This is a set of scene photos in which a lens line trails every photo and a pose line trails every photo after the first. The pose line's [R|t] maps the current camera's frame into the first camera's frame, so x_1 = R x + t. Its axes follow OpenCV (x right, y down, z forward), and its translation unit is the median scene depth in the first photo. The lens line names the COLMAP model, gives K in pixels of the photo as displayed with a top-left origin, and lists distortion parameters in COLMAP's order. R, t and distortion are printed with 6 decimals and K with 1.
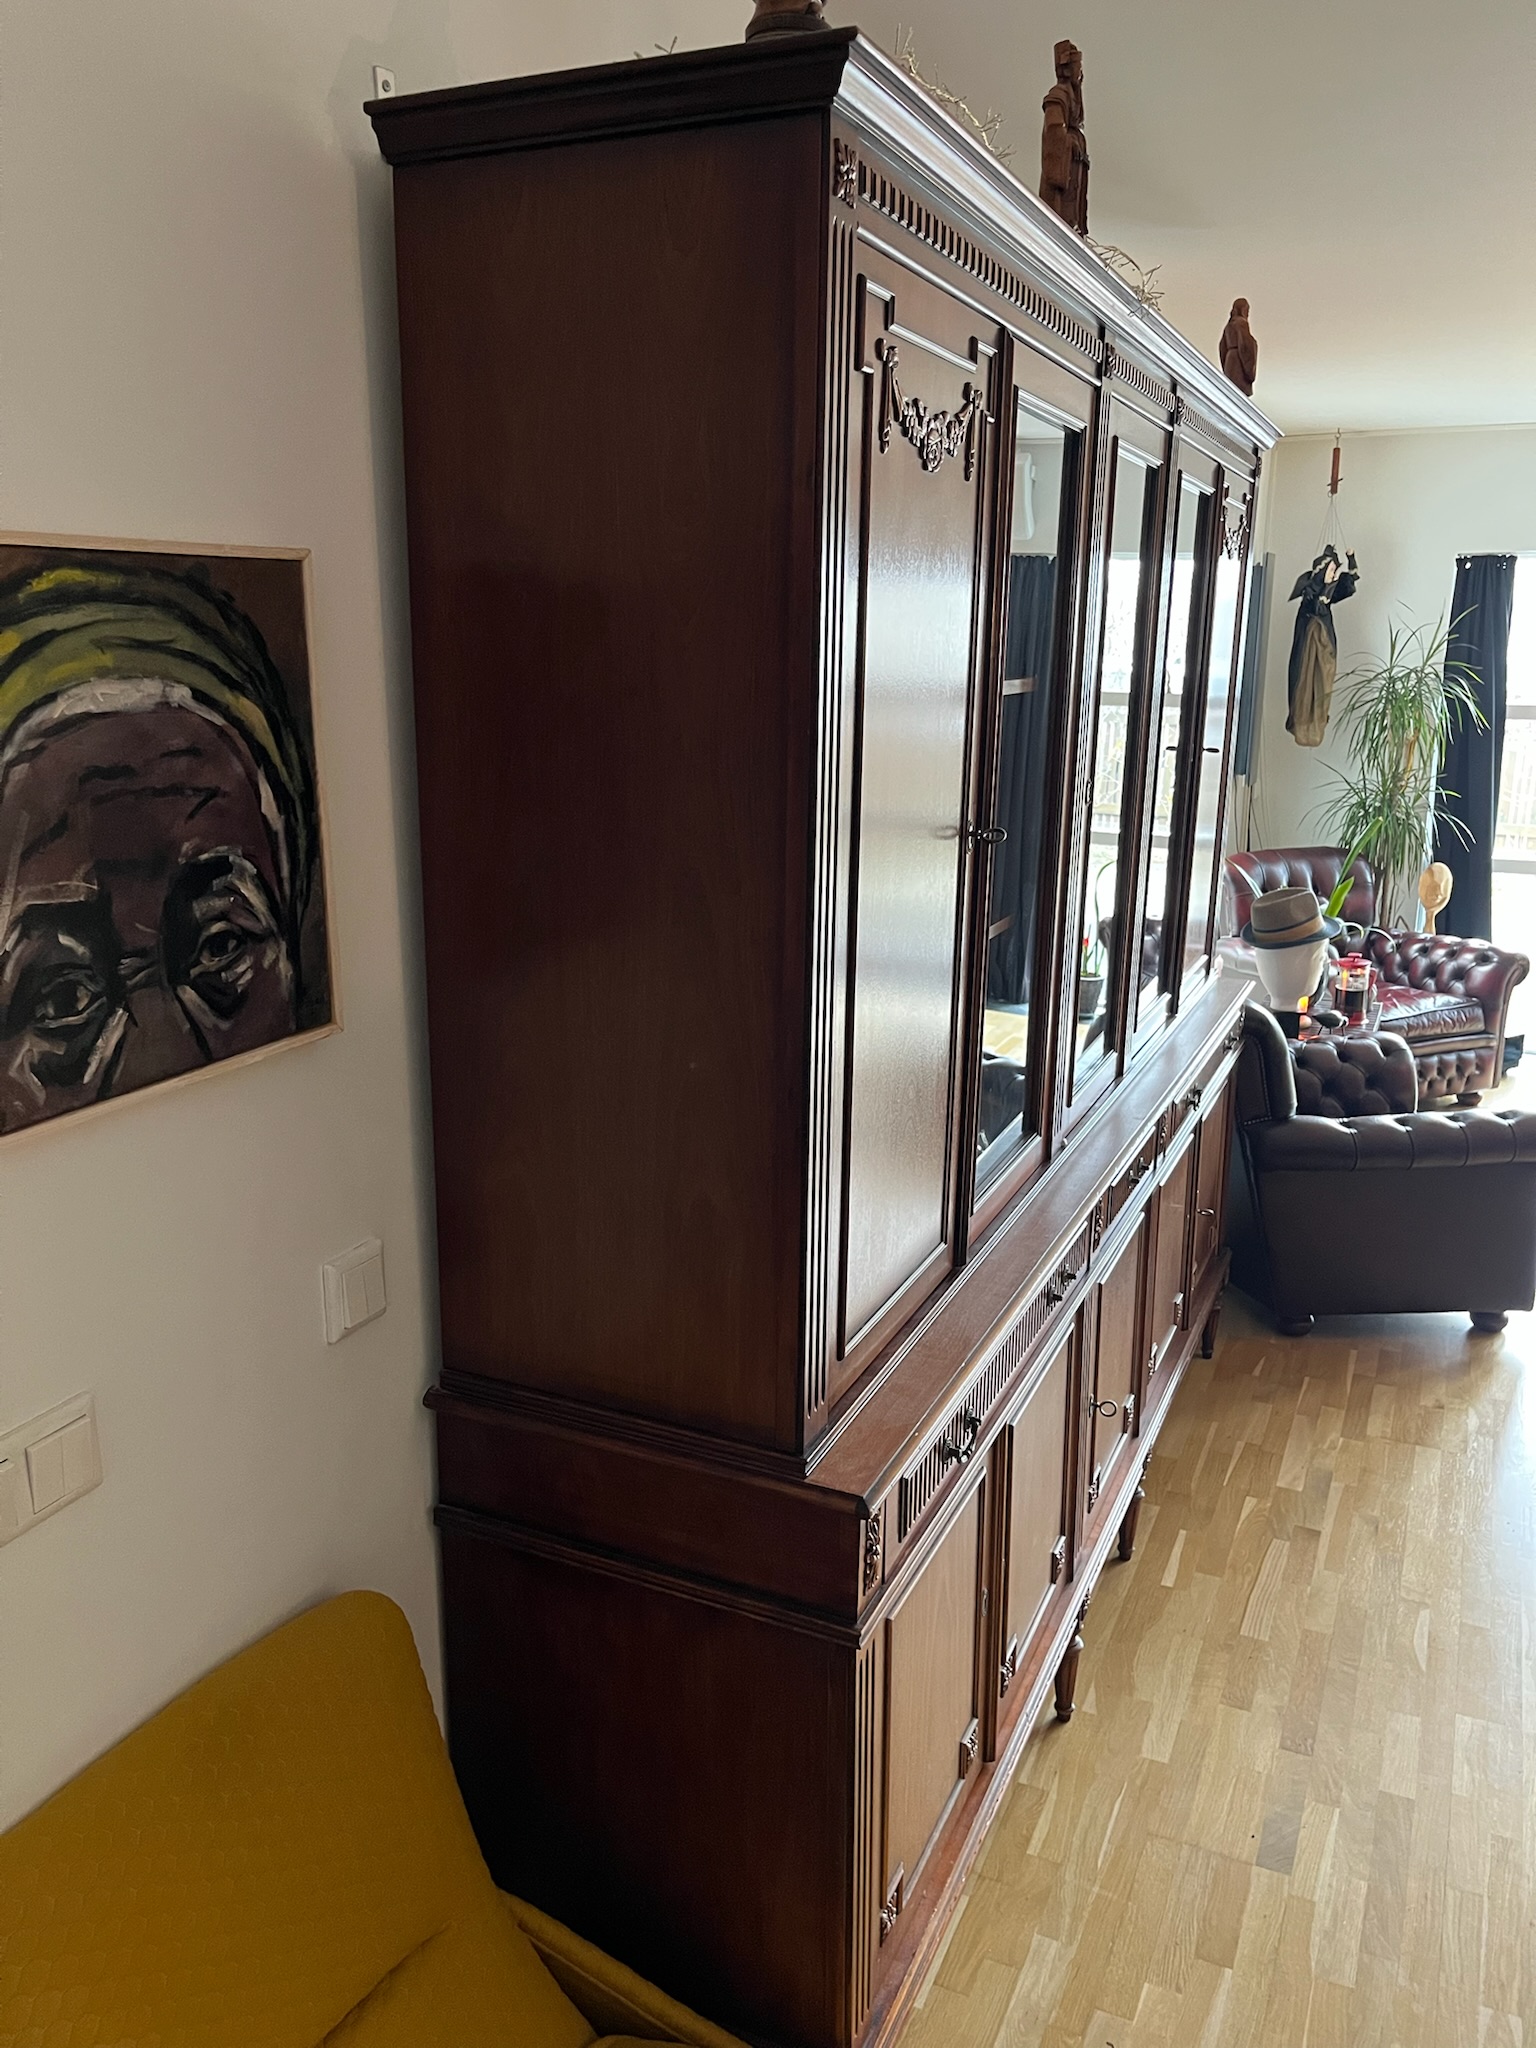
lens RADIAL K [[1553.1, 0, 768.0], [0, 1553.1, 1024.0], [0, 0, 1]] dist [0.011366, 0.004092]
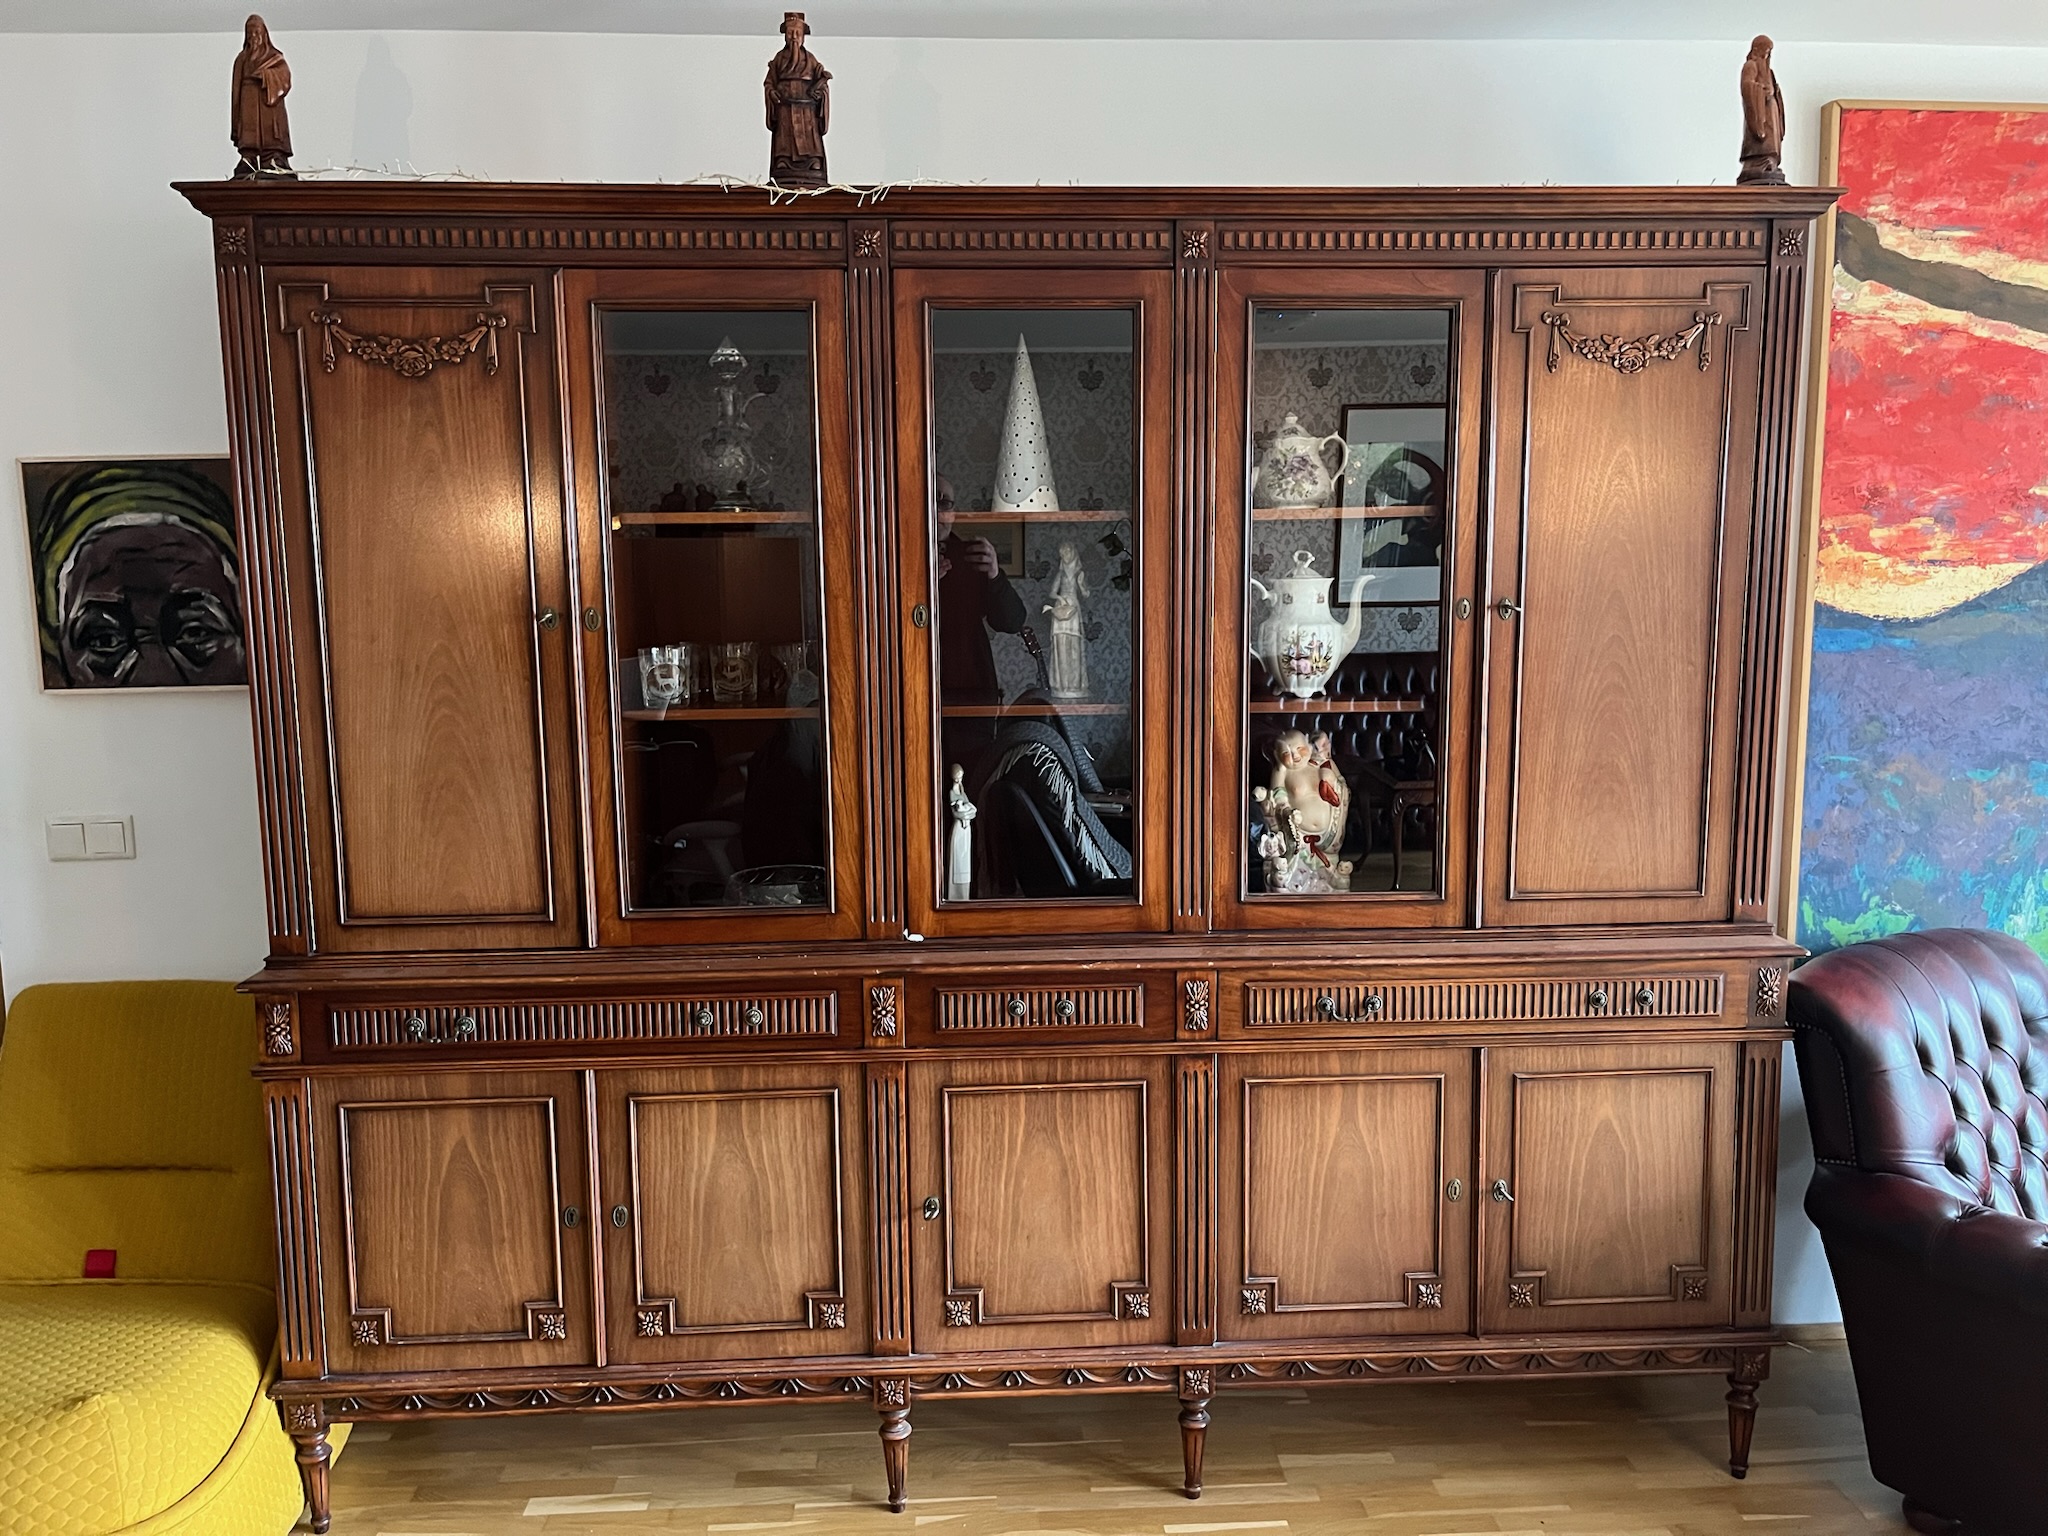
lens RADIAL K [[1551.5, 0, 1024.0], [0, 1551.5, 768.0], [0, 0, 1]] dist [0.005482, 0.000260]
pose [[0.468210, 0.104953, -0.877362, 2.192980], [-0.203110, 0.979117, 0.008734, -0.122746], [0.859957, 0.174112, 0.479749, 1.007999]]
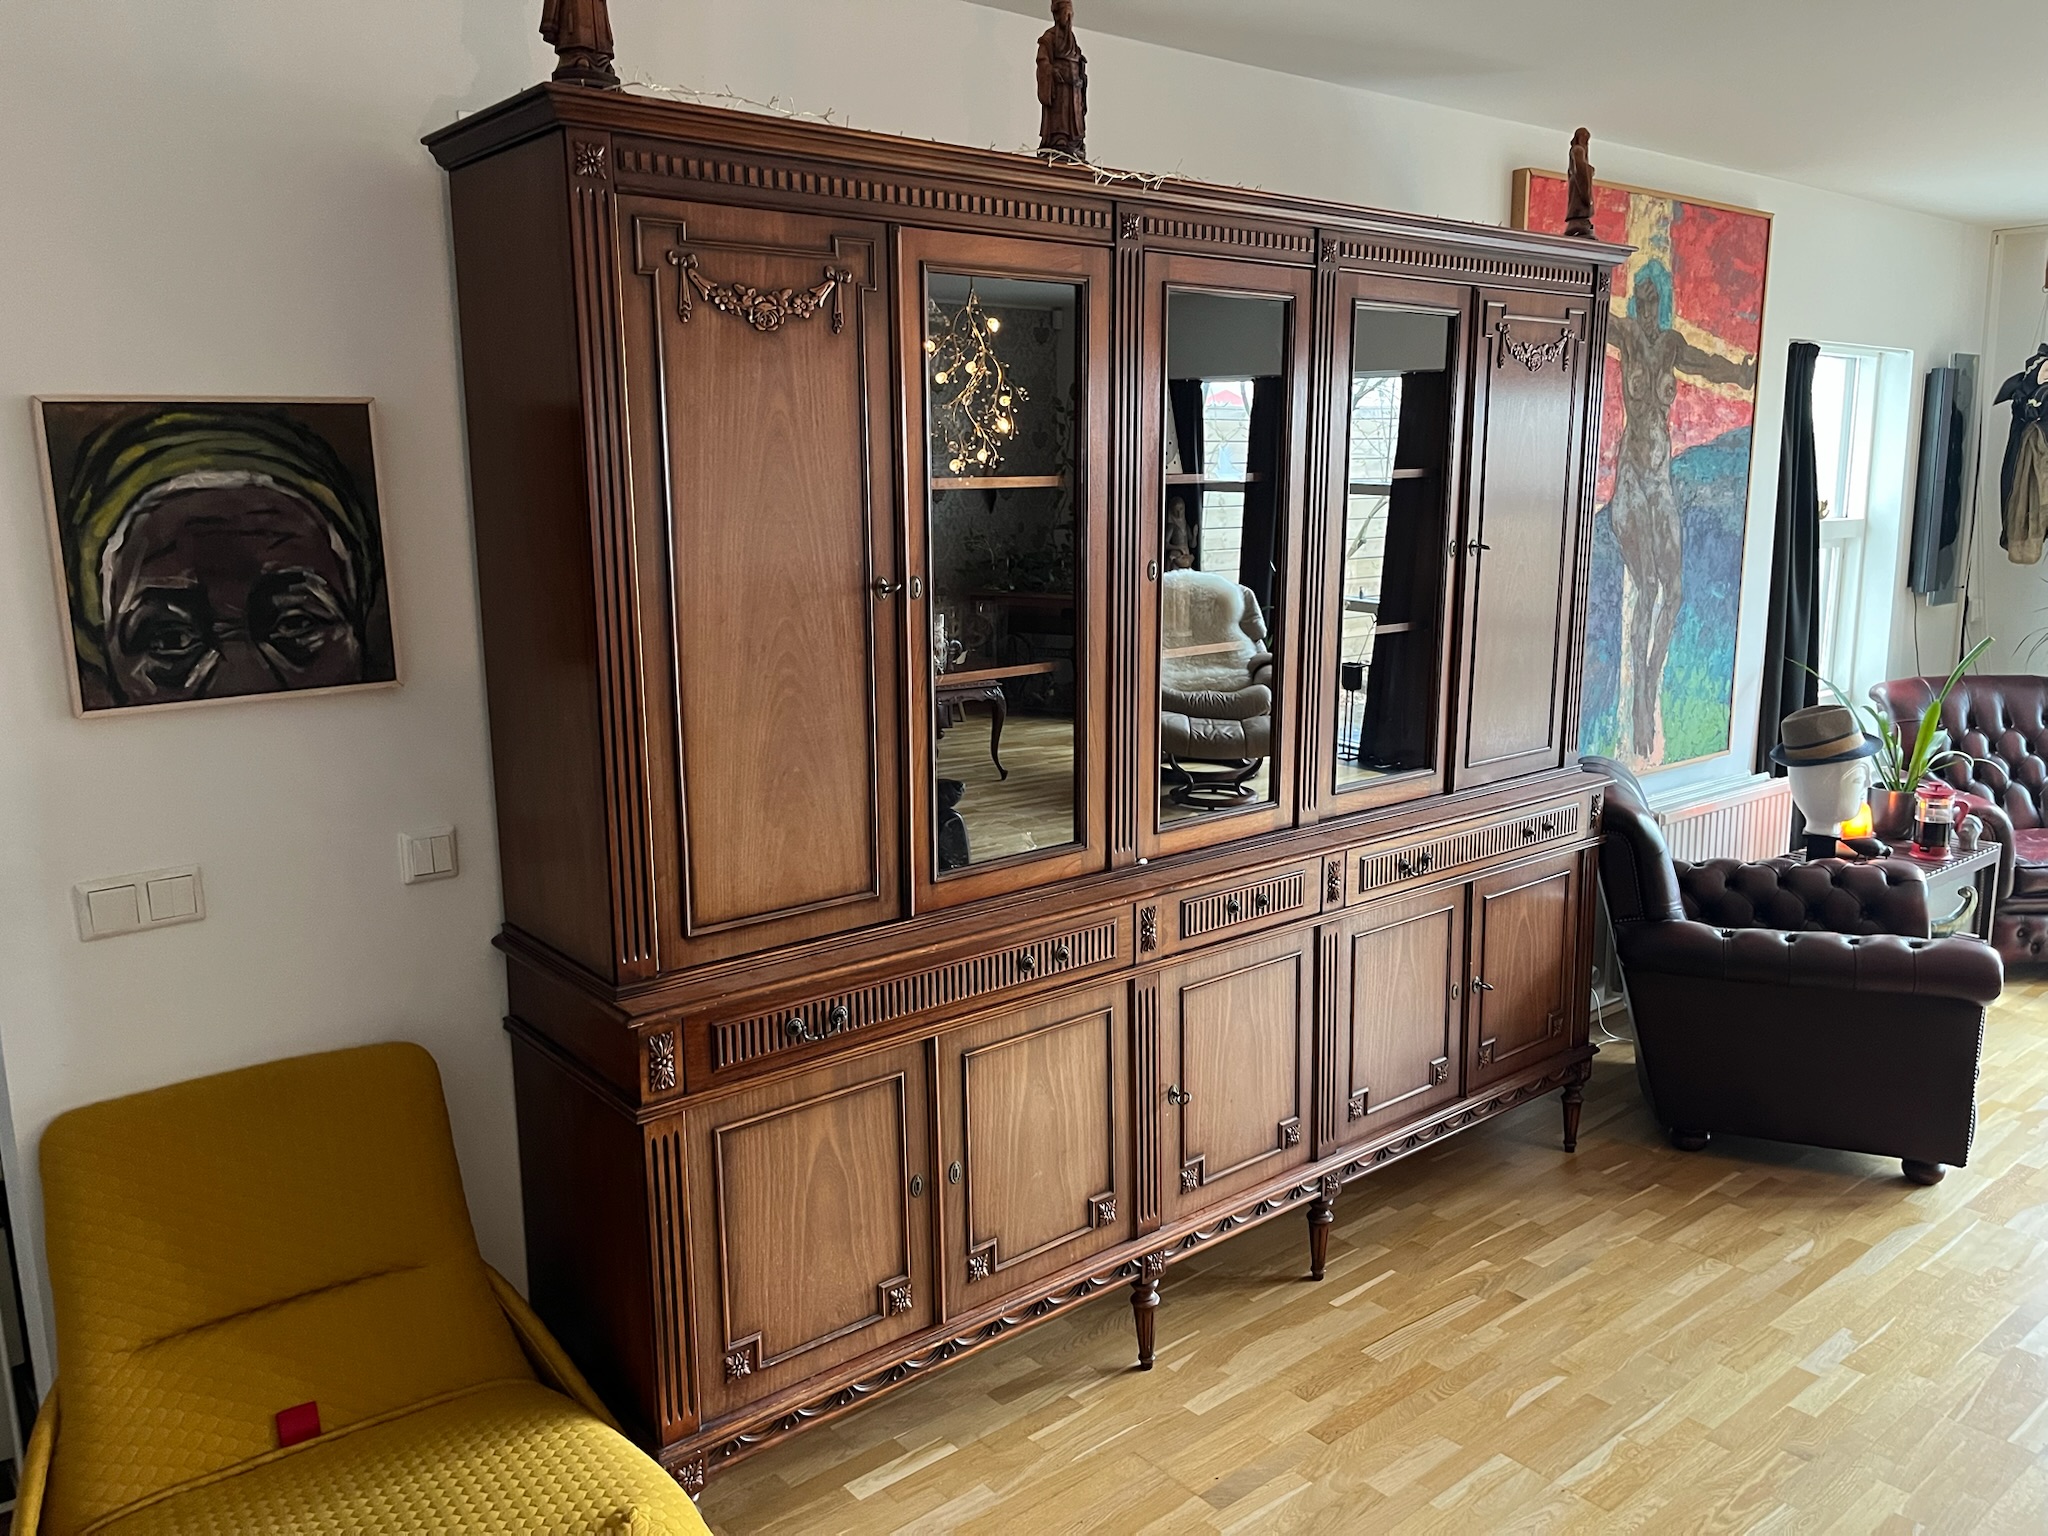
lens RADIAL K [[1553.1, 0, 1047.3], [0, 1553.1, 765.1], [0, 0, 1]] dist [0.011366, 0.004092]
pose [[0.902091, 0.067812, -0.426184, 1.191422], [-0.090774, 0.995299, -0.033771, 0.092643], [0.421890, 0.069151, 0.904006, -0.218818]]
